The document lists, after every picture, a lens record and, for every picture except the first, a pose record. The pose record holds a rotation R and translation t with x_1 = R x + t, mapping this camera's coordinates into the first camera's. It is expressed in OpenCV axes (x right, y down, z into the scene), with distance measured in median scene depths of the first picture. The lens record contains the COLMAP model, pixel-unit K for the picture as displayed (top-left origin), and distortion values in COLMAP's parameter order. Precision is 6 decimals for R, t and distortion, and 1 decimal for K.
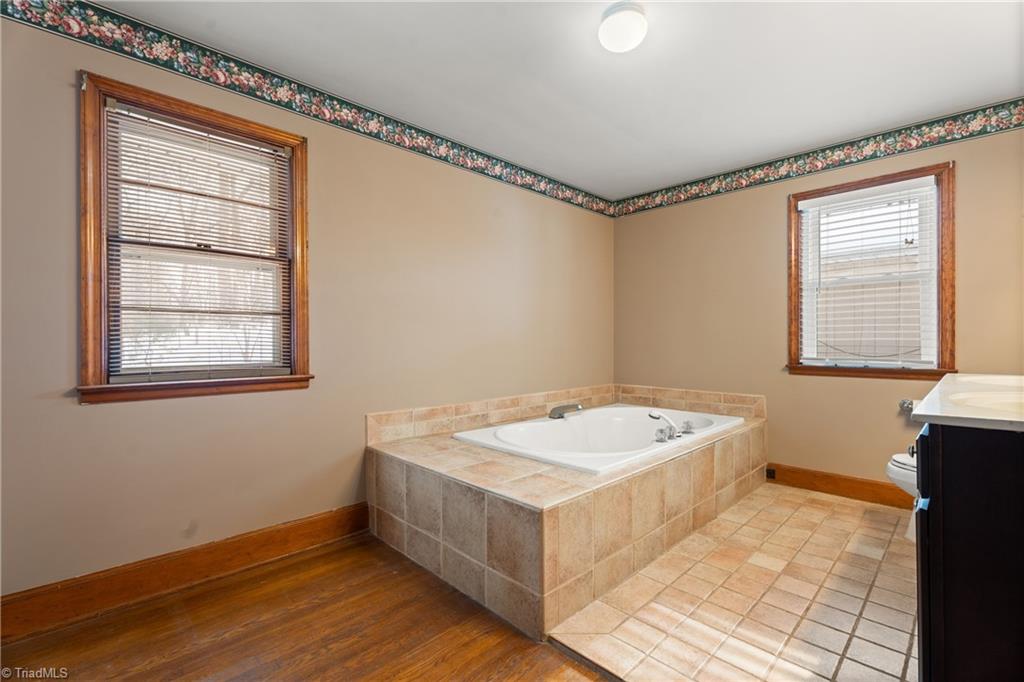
lens RADIAL K [[455.1, 0, 512.0], [0, 455.1, 341.0], [0, 0, 1]] dist [0.001976, -0.000113]
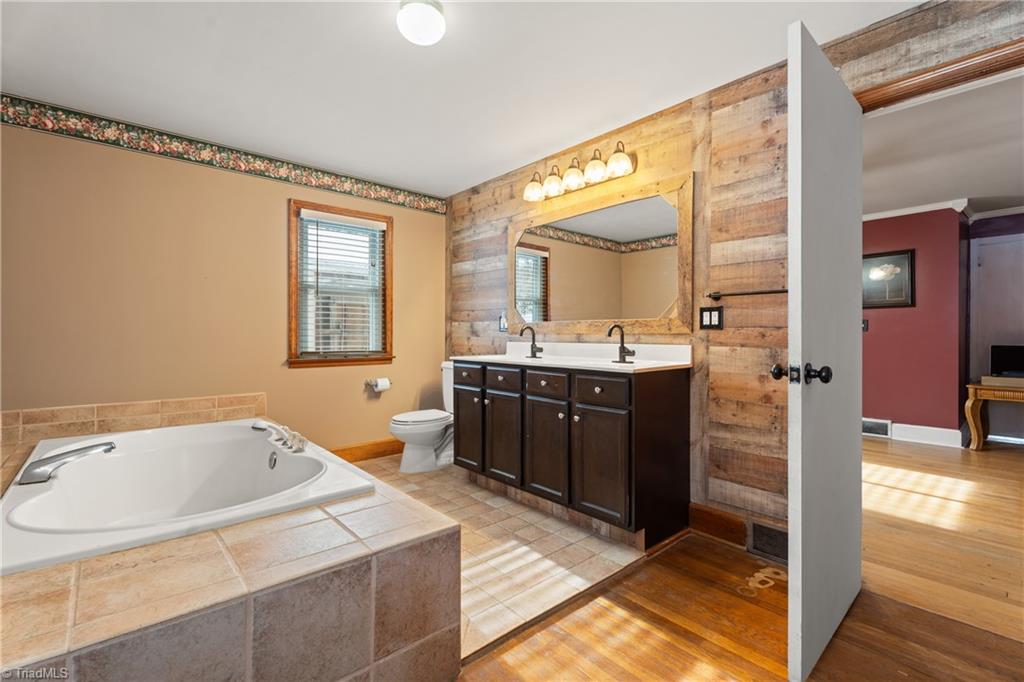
lens RADIAL K [[456.7, 0, 511.5], [0, 456.7, 336.6], [0, 0, 1]] dist [0.001564, -0.000317]
pose [[0.056525, 0.000320, 0.998401, -0.441033], [-0.001625, 0.999999, -0.000229, -0.001310], [-0.998400, -0.001610, 0.056525, 0.450783]]
